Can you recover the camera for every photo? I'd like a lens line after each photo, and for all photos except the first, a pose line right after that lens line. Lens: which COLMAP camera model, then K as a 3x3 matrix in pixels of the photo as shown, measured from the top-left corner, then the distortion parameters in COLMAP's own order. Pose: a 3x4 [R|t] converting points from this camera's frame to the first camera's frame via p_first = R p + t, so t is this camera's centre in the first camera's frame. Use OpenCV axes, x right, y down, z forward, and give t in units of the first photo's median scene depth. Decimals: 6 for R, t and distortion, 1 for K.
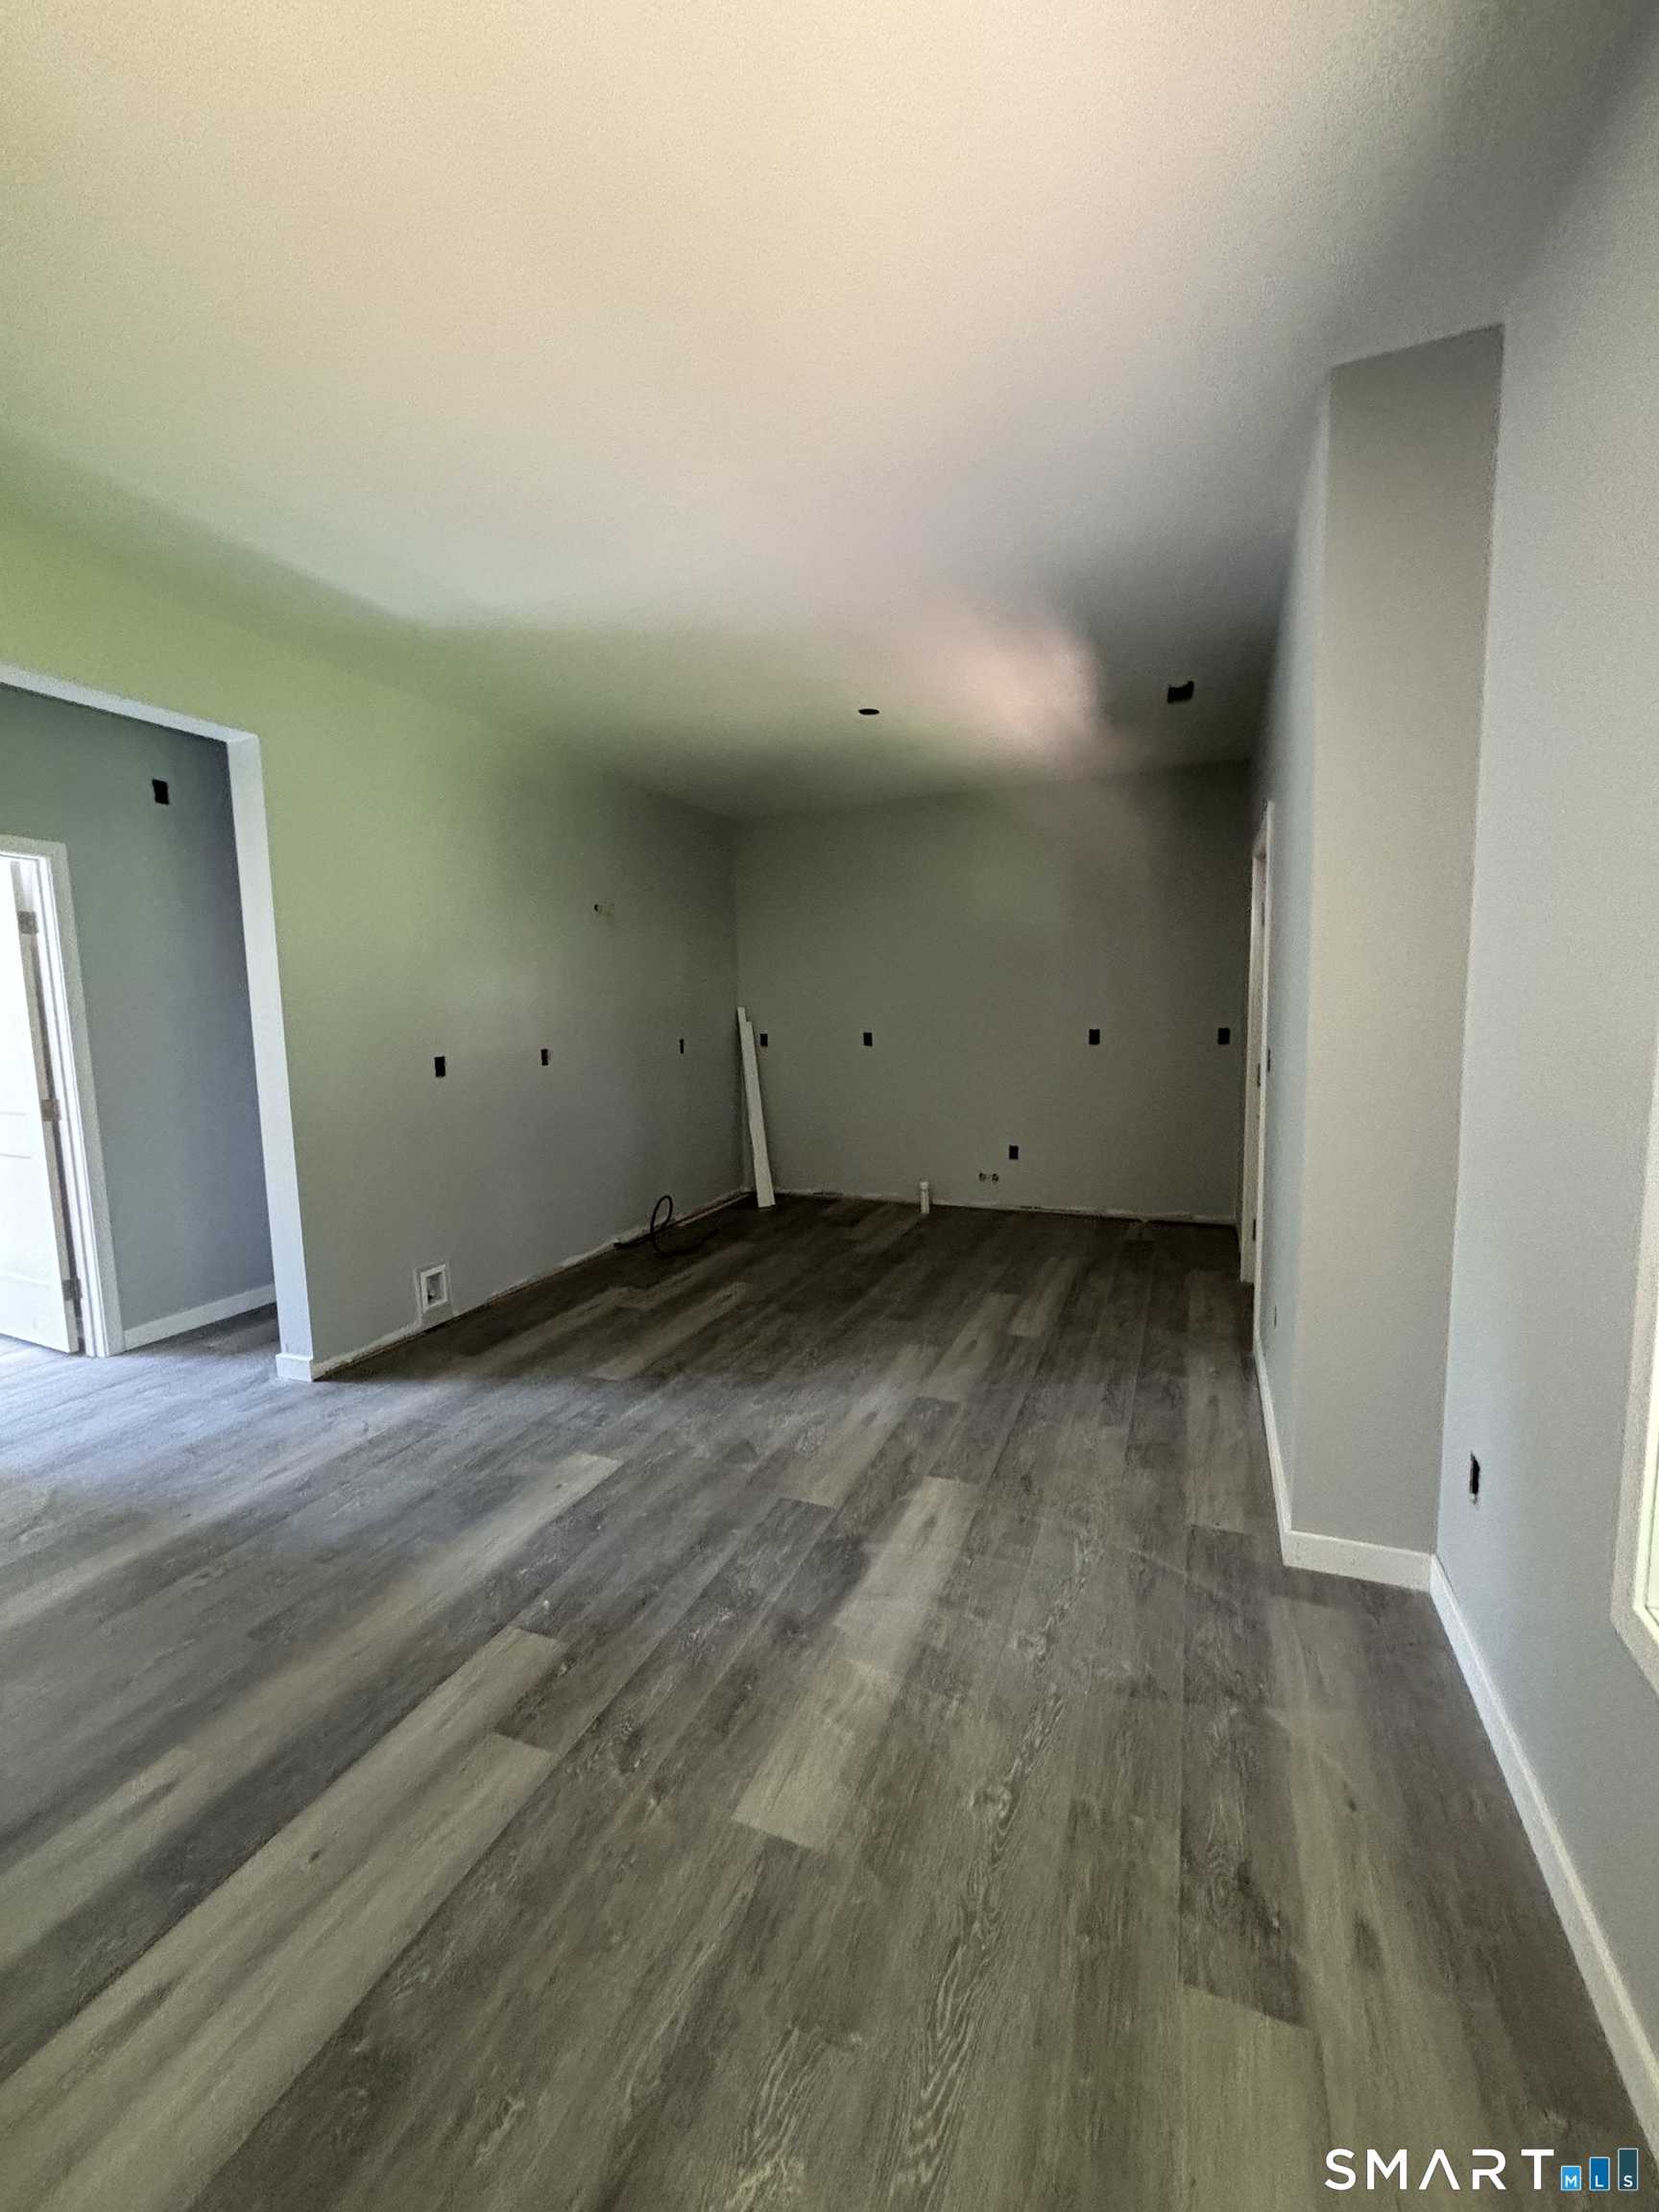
lens RADIAL K [[891.7, 0, 829.5], [0, 891.7, 1106.0], [0, 0, 1]] dist [-0.001494, -0.000275]
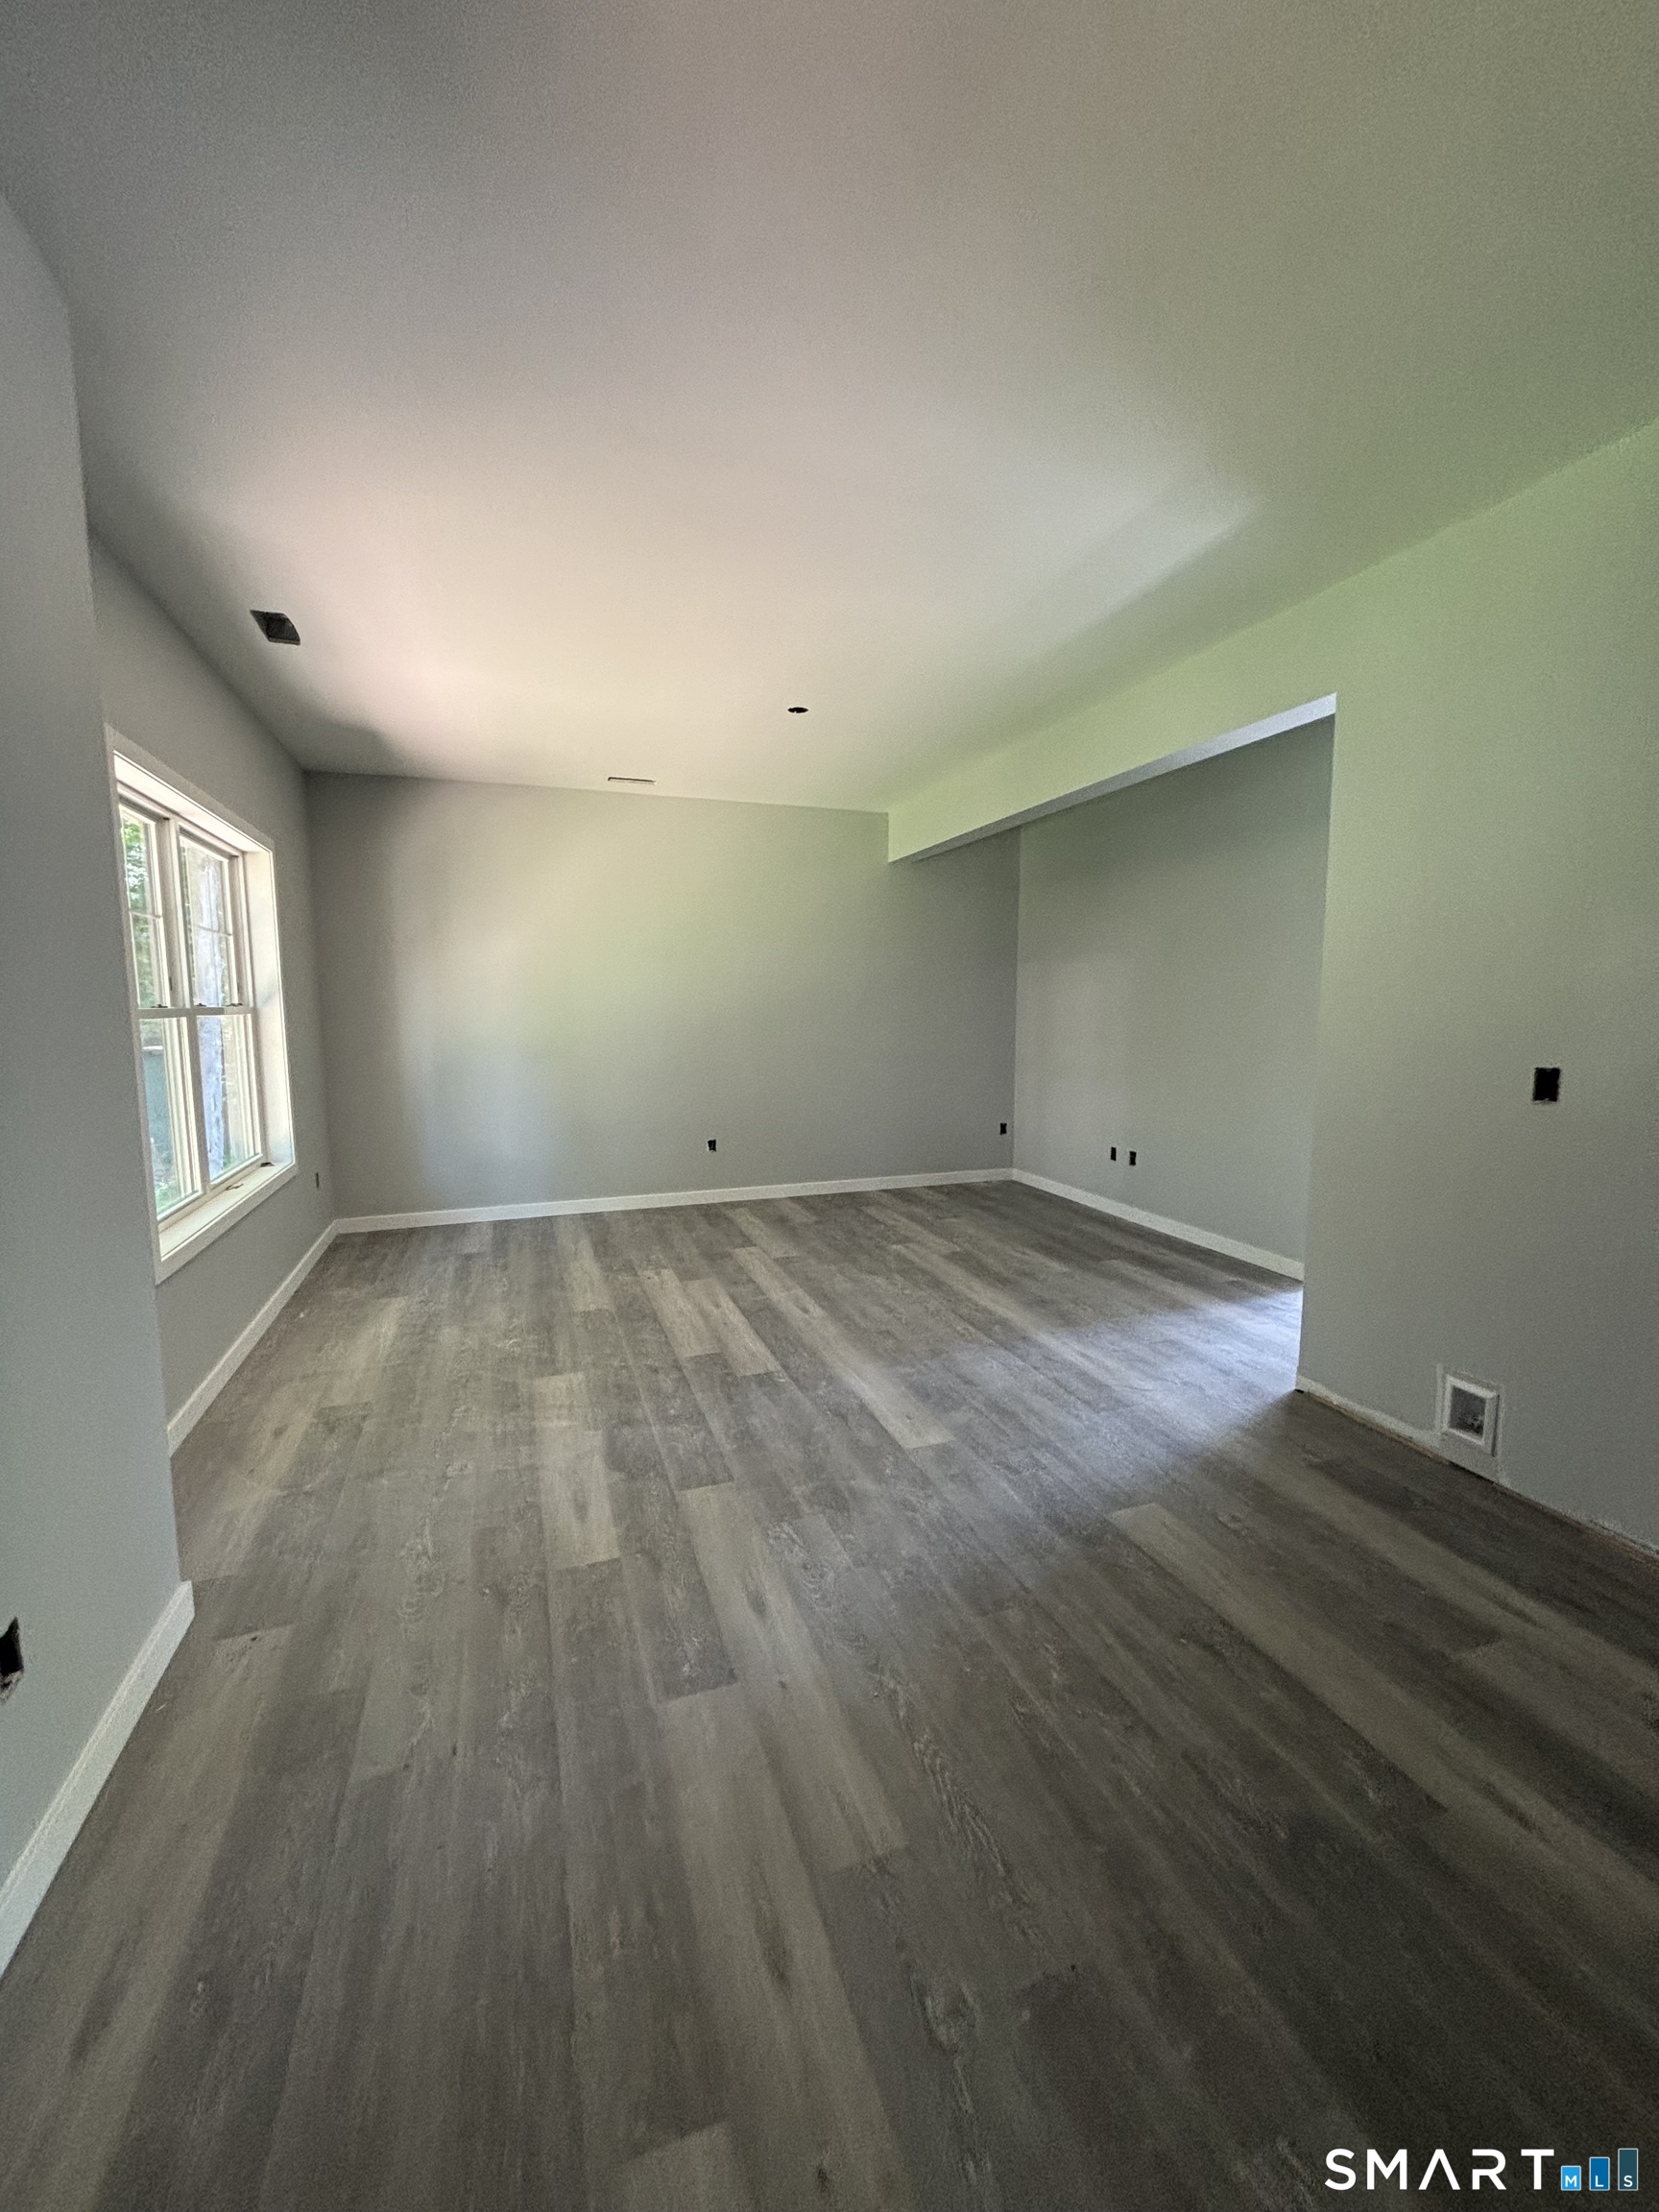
lens RADIAL K [[891.7, 0, 829.5], [0, 891.7, 1106.0], [0, 0, 1]] dist [-0.001494, -0.000275]
pose [[-0.745409, 0.100002, -0.659064, 0.464868], [-0.055321, 0.975993, 0.210659, -0.189064], [0.664308, 0.193487, -0.721982, 1.622663]]
